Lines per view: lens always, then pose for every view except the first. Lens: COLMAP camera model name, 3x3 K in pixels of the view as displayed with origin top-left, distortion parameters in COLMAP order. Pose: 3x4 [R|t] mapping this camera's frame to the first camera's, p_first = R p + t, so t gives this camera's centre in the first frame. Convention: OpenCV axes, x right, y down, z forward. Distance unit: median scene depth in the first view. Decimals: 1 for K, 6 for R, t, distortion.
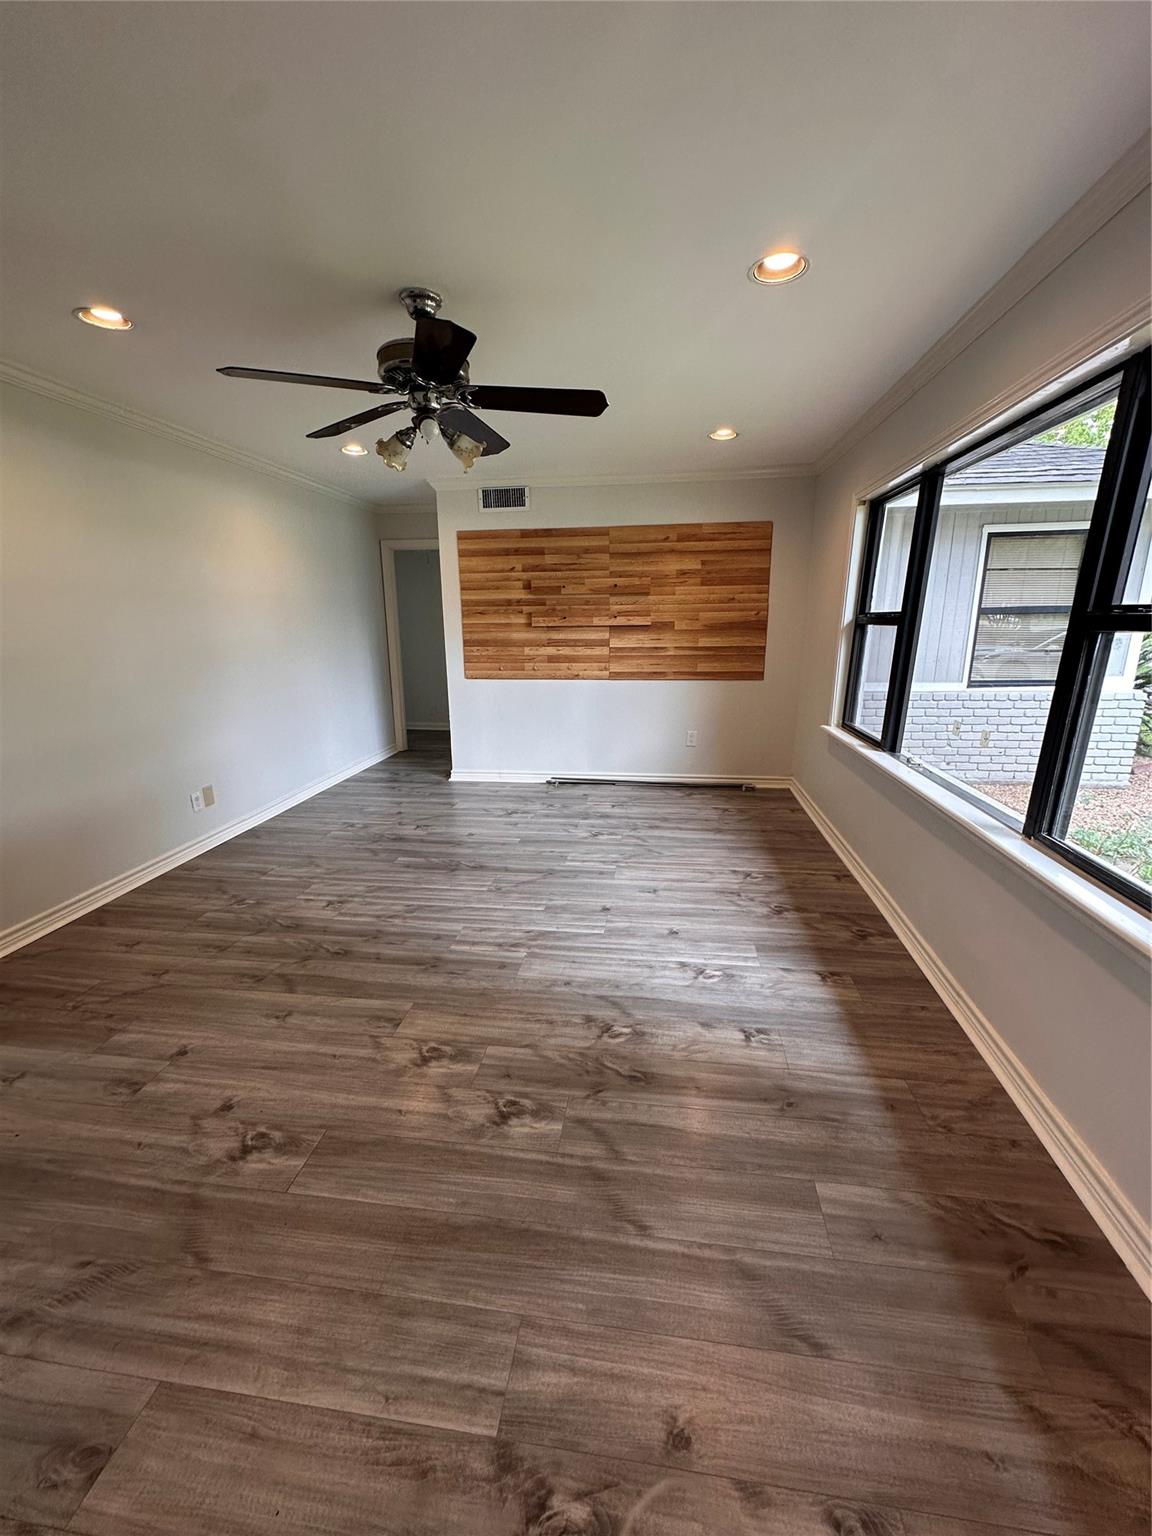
lens RADIAL K [[612.7, 0, 578.6], [0, 612.7, 763.1], [0, 0, 1]] dist [-0.000052, -0.000075]
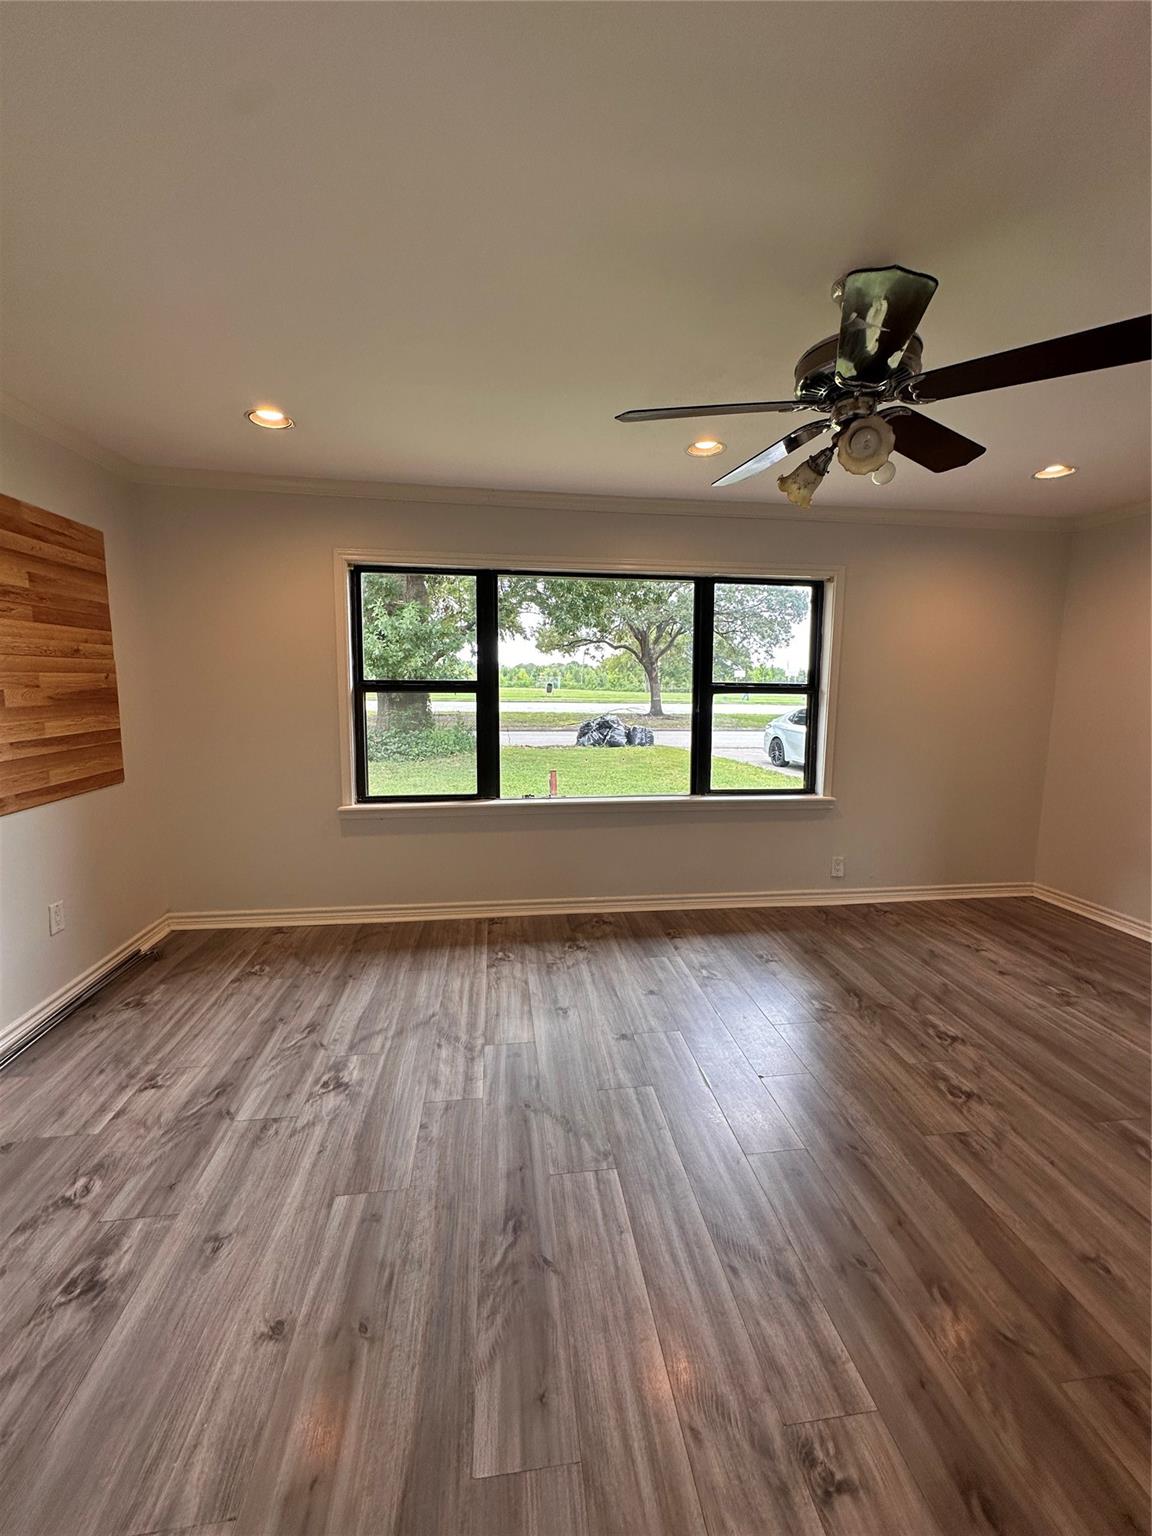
lens RADIAL K [[612.7, 0, 577.5], [0, 612.7, 765.3], [0, 0, 1]] dist [-0.000052, -0.000075]
pose [[-0.267689, -0.121494, 0.955815, -0.544272], [0.216463, 0.959075, 0.182532, -0.218214], [-0.938875, 0.255761, -0.230435, 0.929966]]
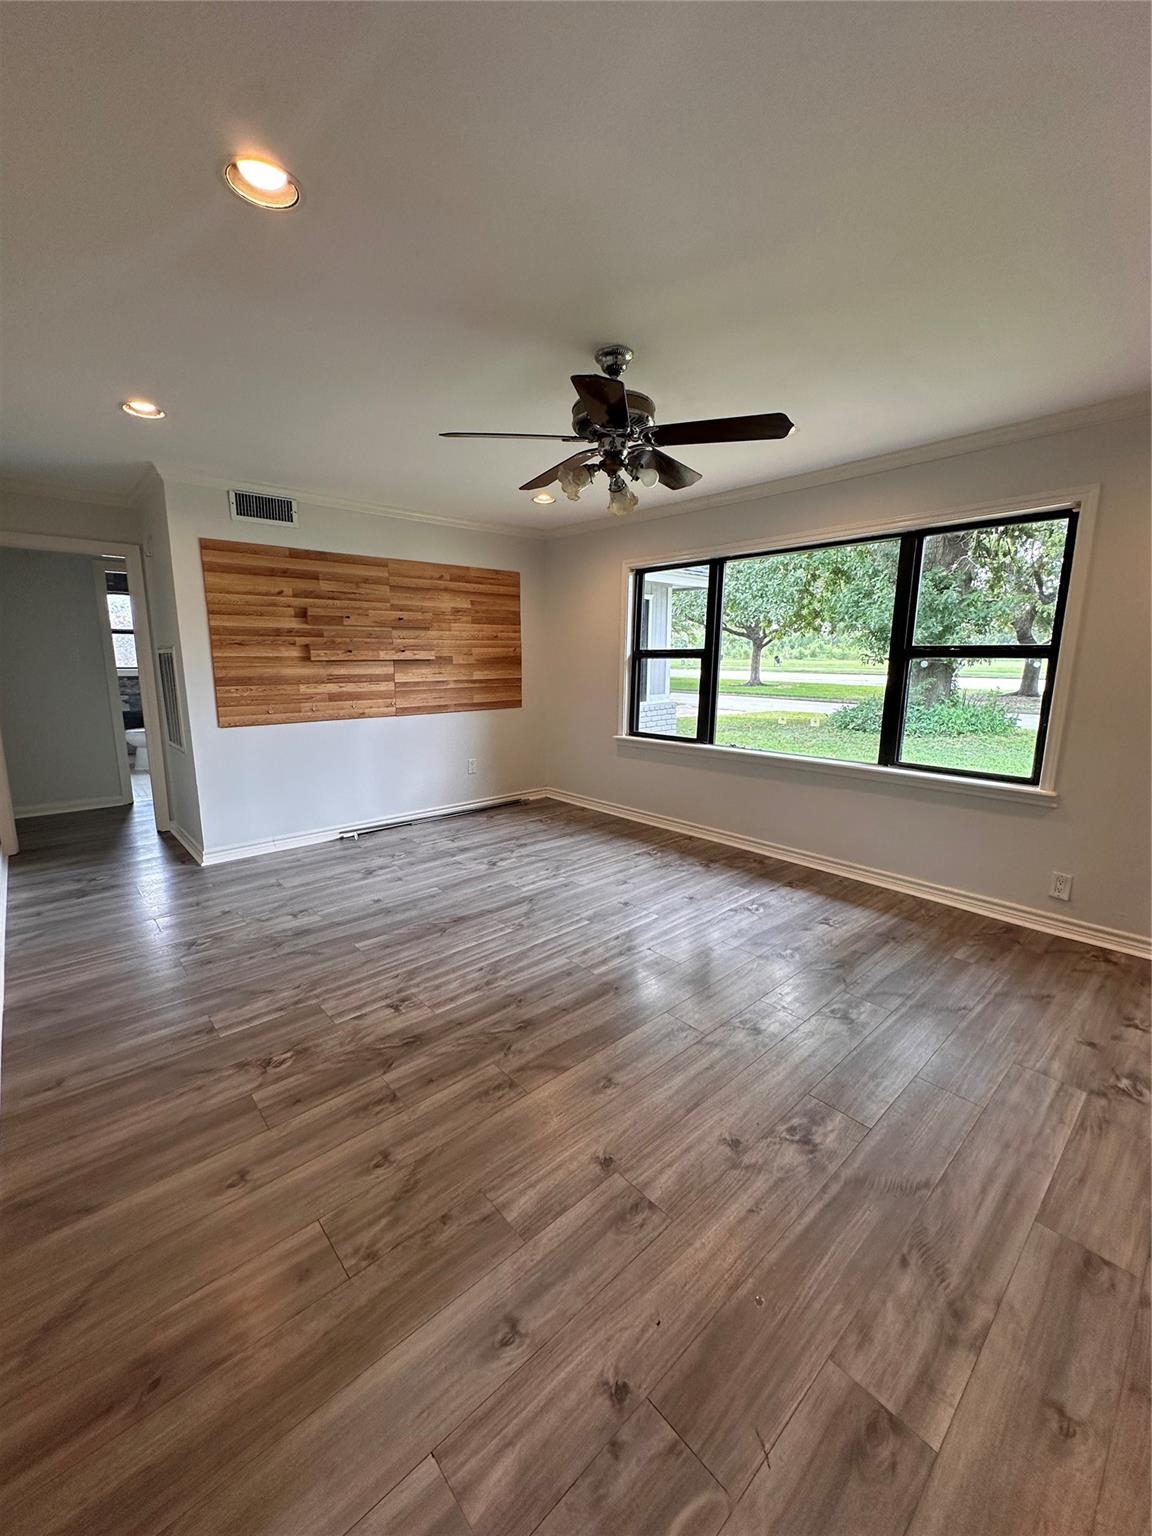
lens RADIAL K [[612.7, 0, 577.0], [0, 612.7, 762.9], [0, 0, 1]] dist [-0.000052, -0.000075]
pose [[0.646544, -0.122360, 0.753000, -0.672858], [0.171296, 0.985134, 0.013002, -0.038774], [-0.743396, 0.120580, 0.657893, 0.233797]]
